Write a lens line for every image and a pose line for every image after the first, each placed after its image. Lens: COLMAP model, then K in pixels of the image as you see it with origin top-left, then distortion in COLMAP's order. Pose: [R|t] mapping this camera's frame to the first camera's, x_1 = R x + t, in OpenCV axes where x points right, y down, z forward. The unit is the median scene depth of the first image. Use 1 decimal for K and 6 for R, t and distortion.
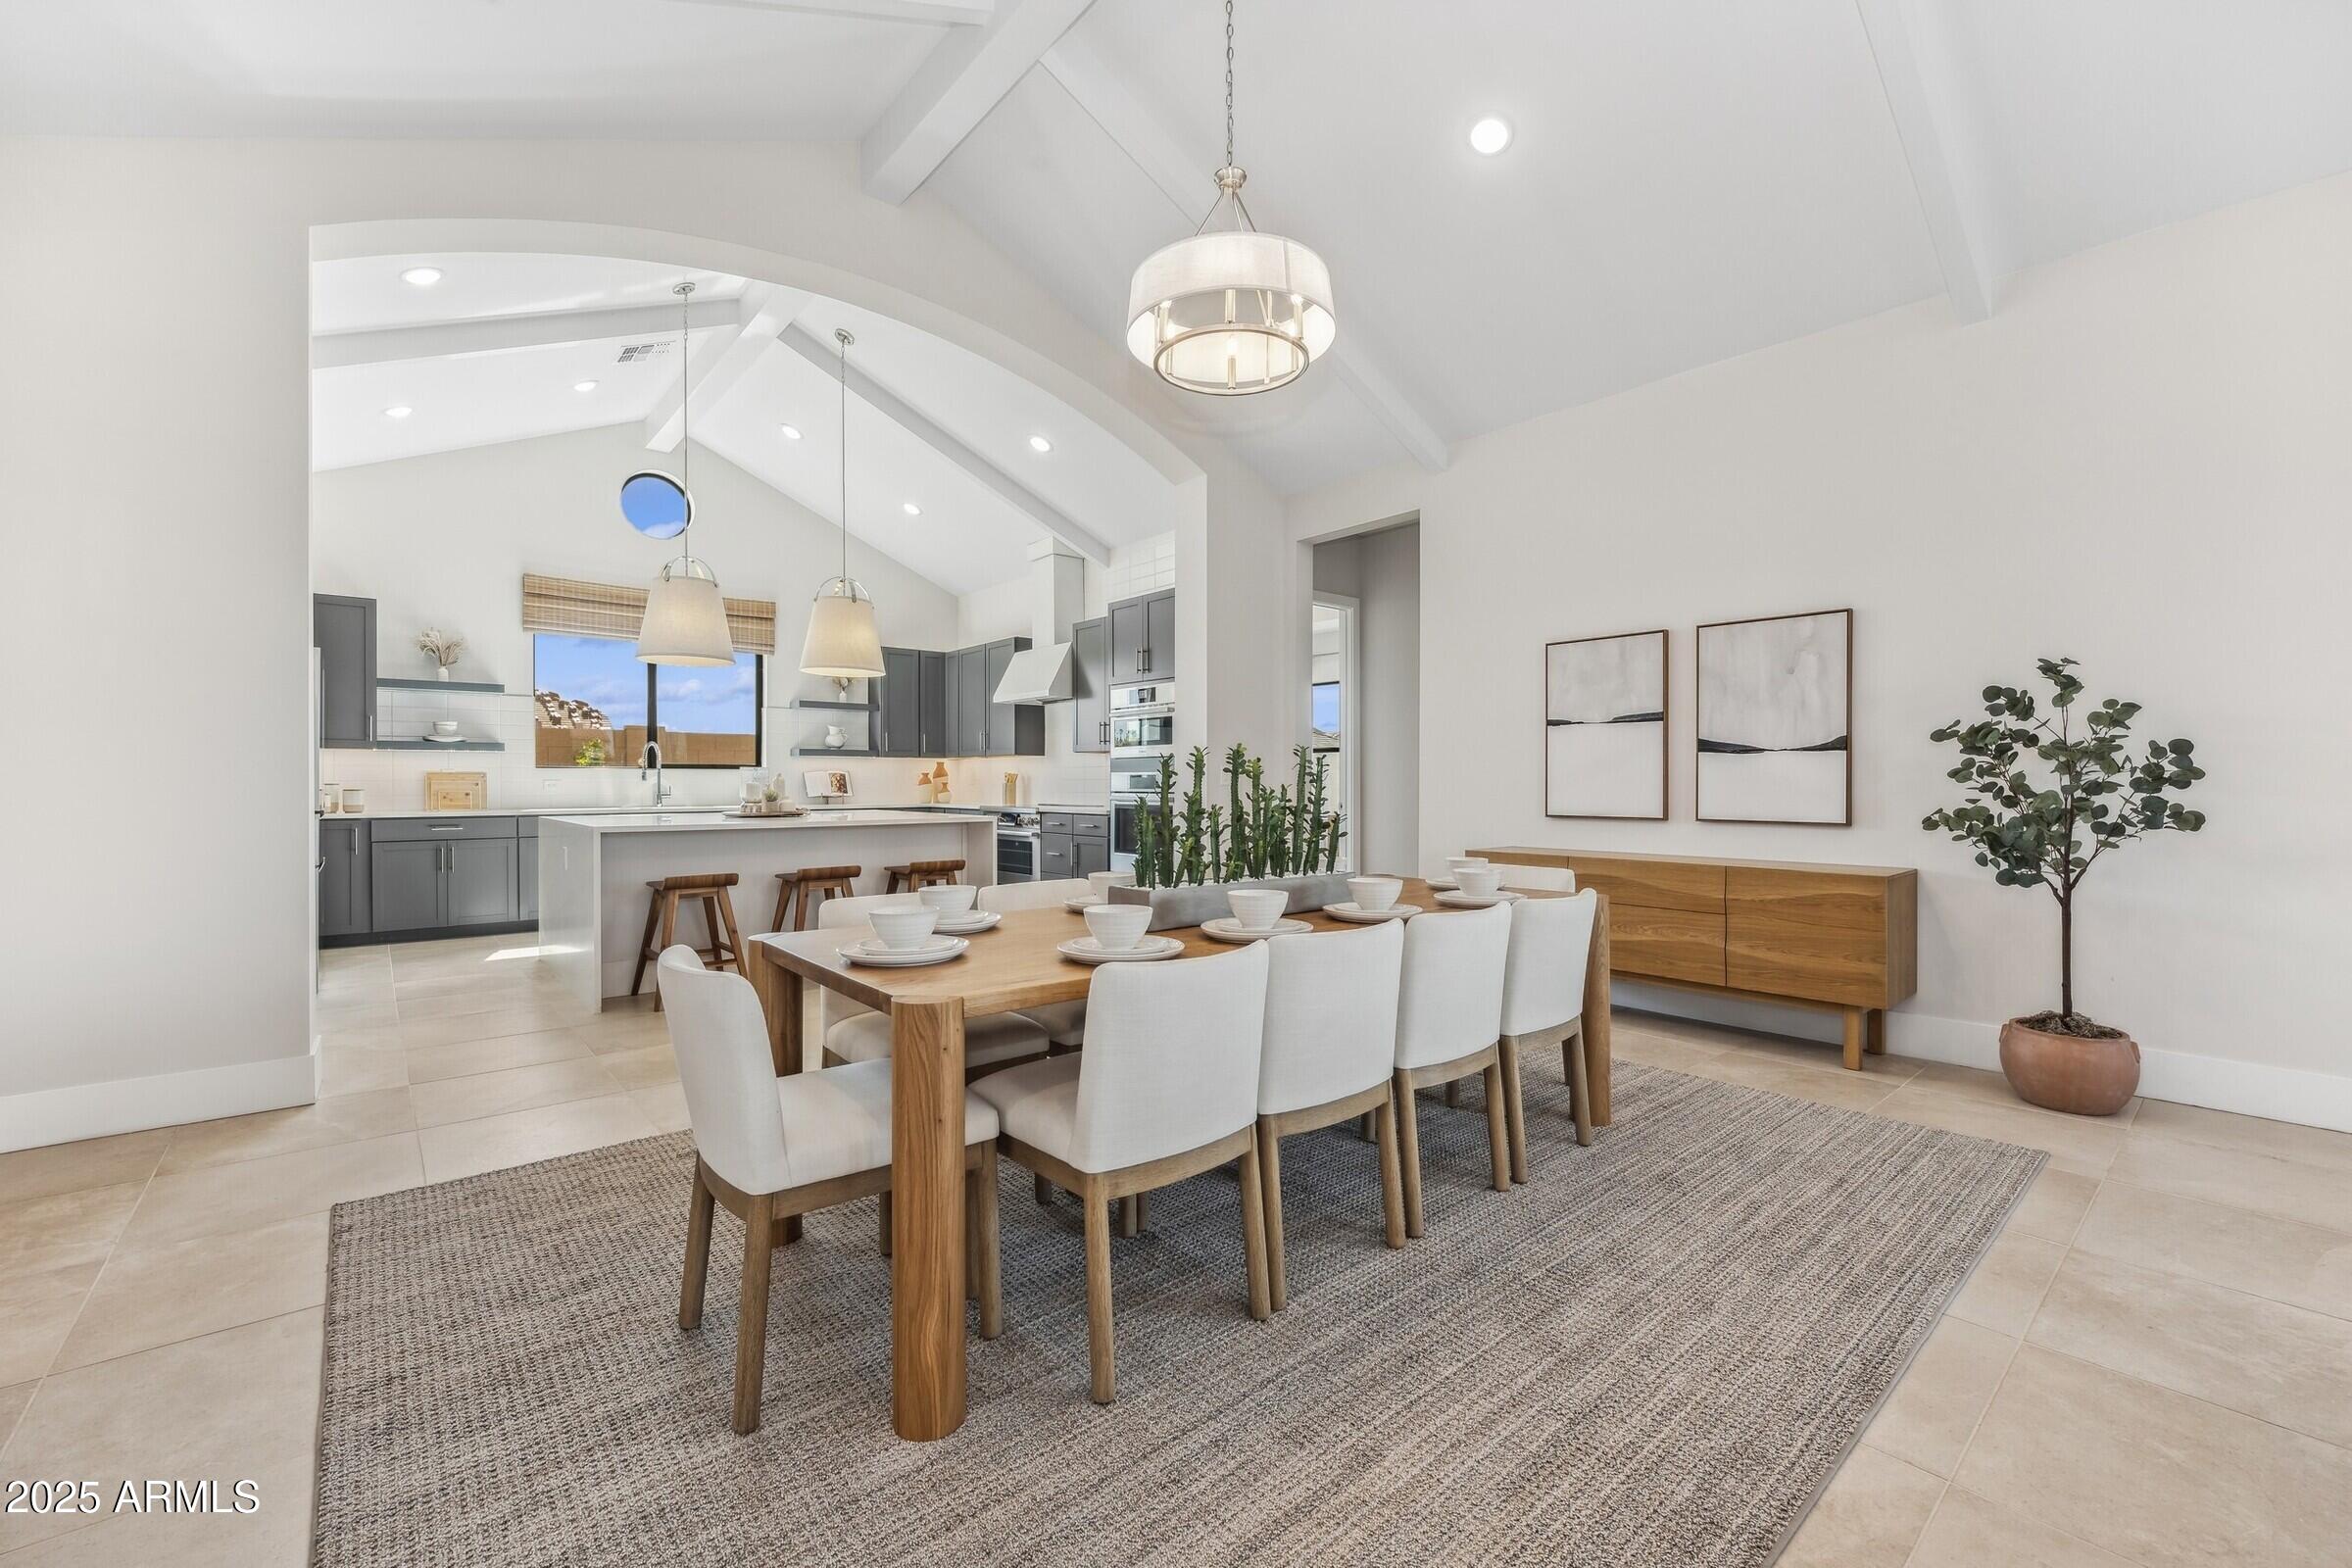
lens RADIAL K [[965.7, 0, 1176.0], [0, 965.7, 784.0], [0, 0, 1]] dist [-0.000291, -0.000013]
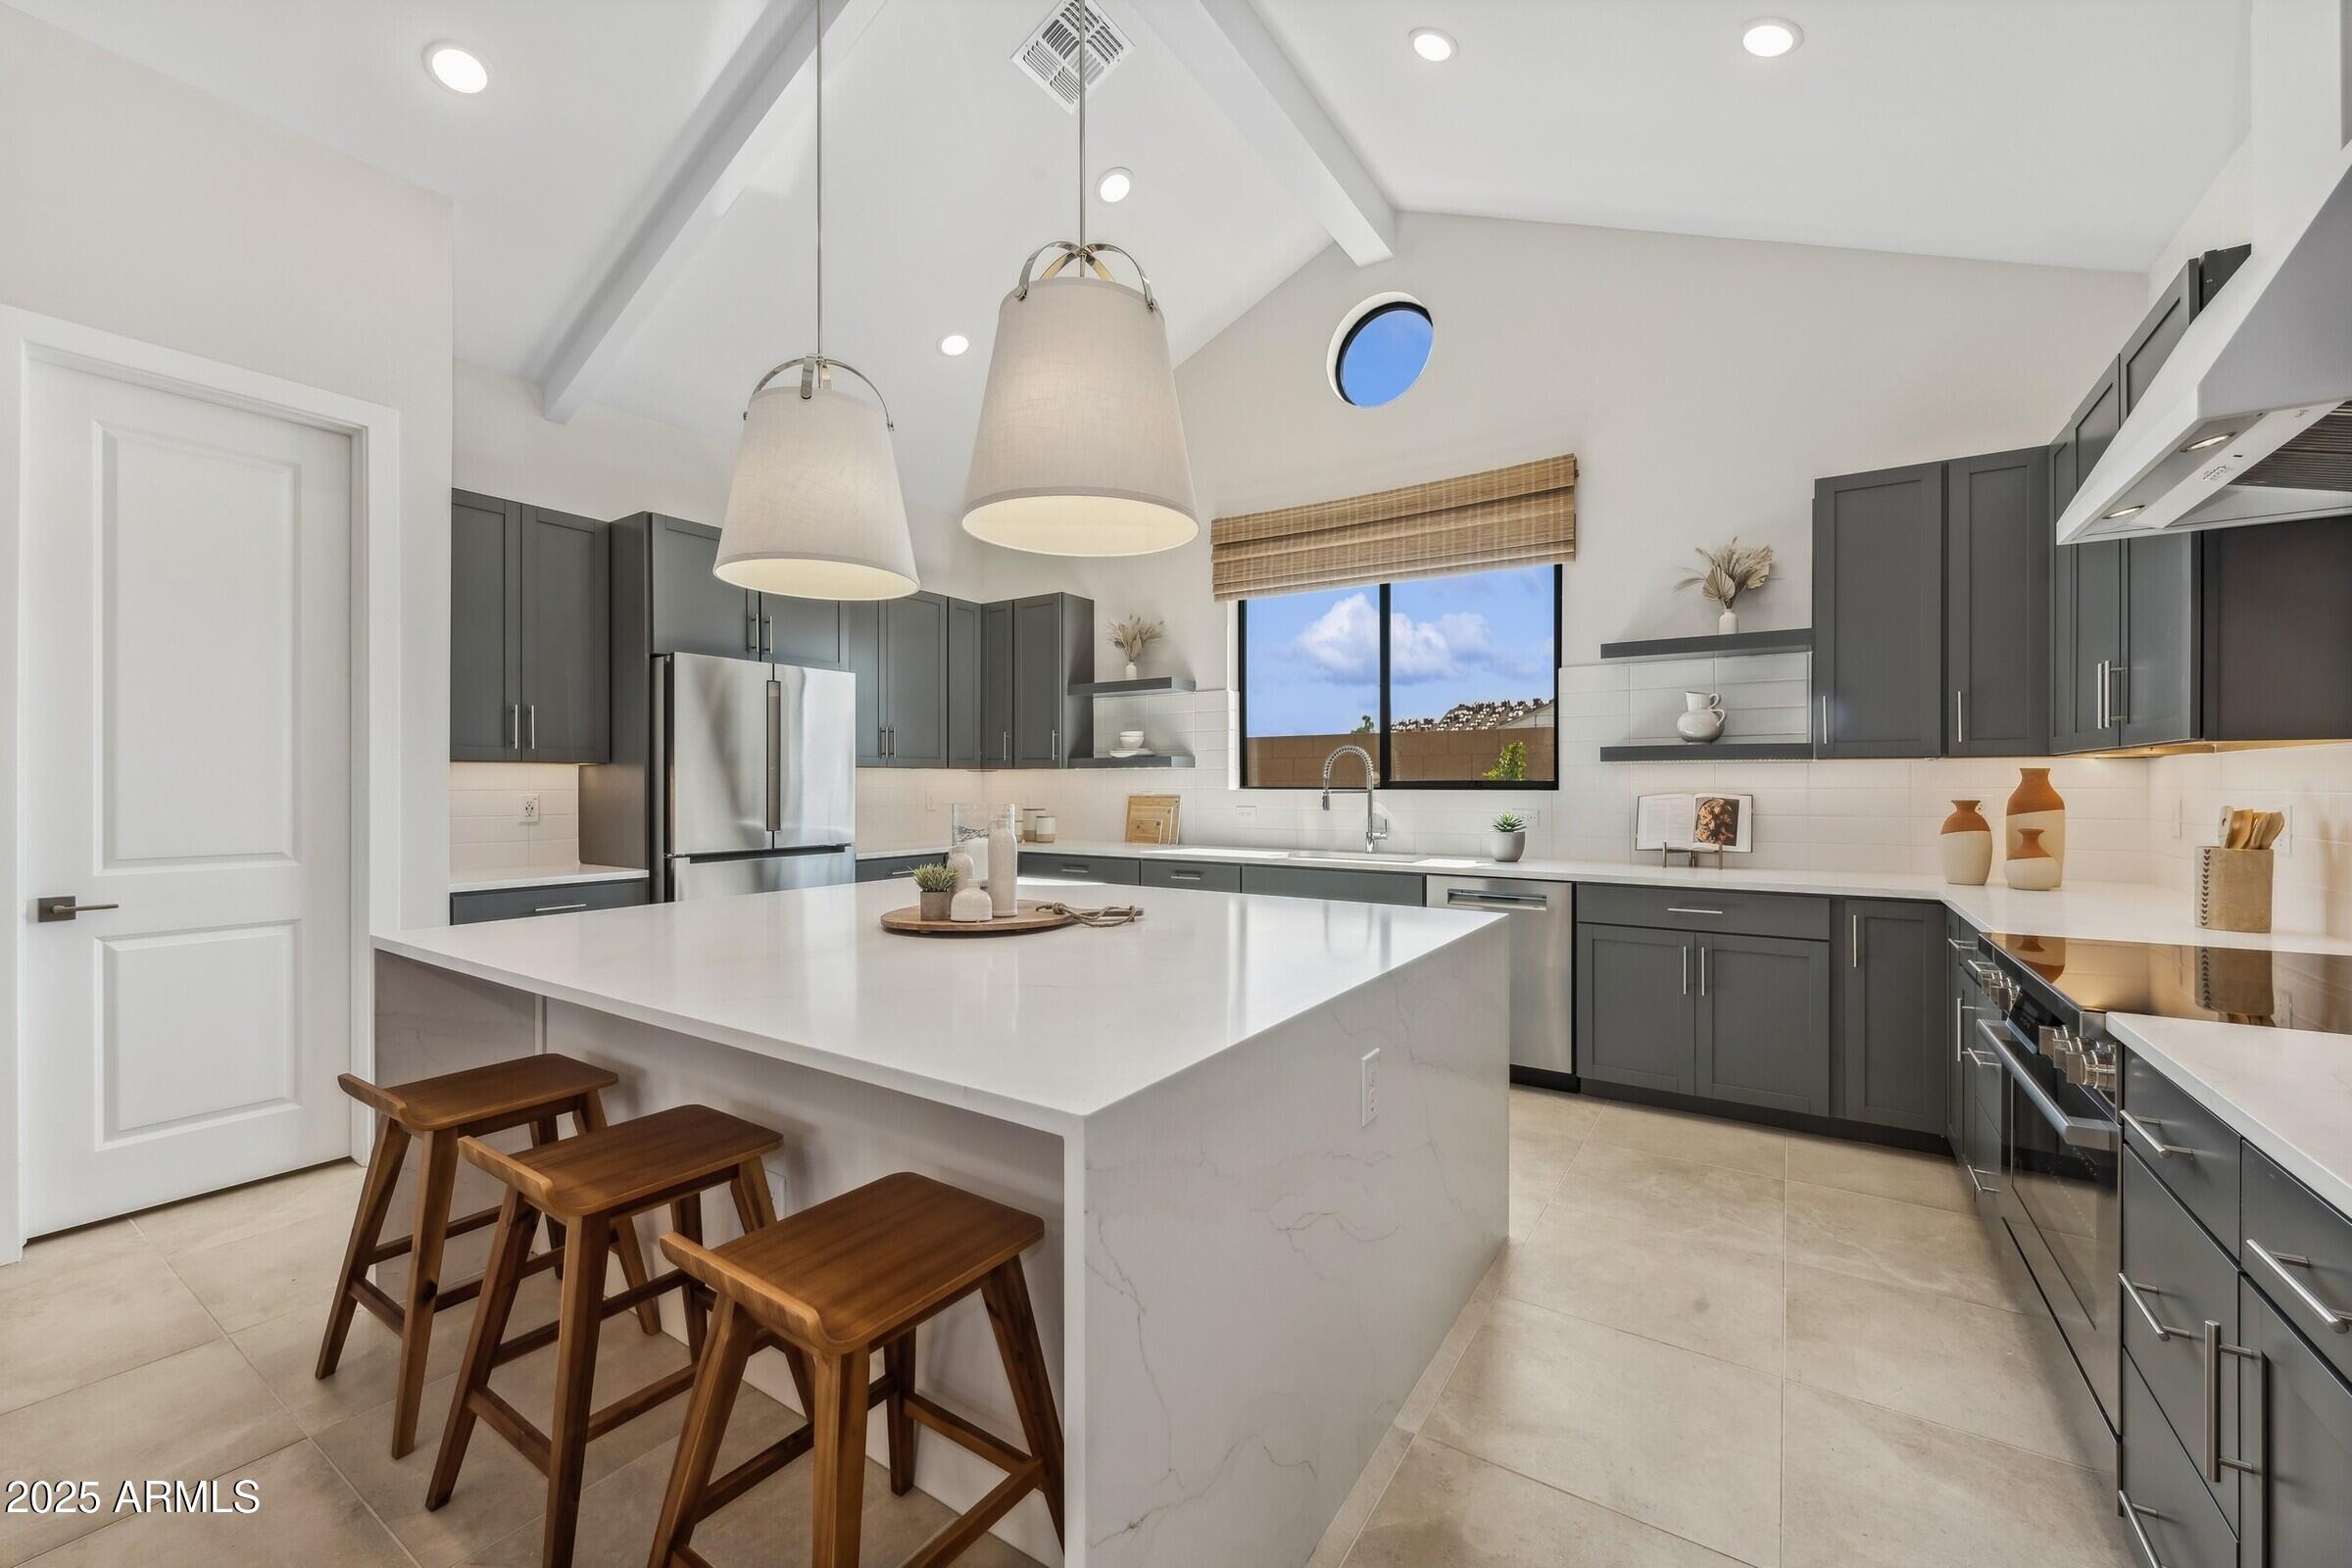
lens RADIAL K [[933.2, 0, 1176.0], [0, 933.2, 784.0], [0, 0, 1]] dist [-0.000187, -0.000017]
pose [[0.279048, 0.000688, -0.960277, -0.012901], [-0.002135, 0.999998, 0.000096, -0.019410], [0.960275, 0.002024, 0.279049, 0.733343]]
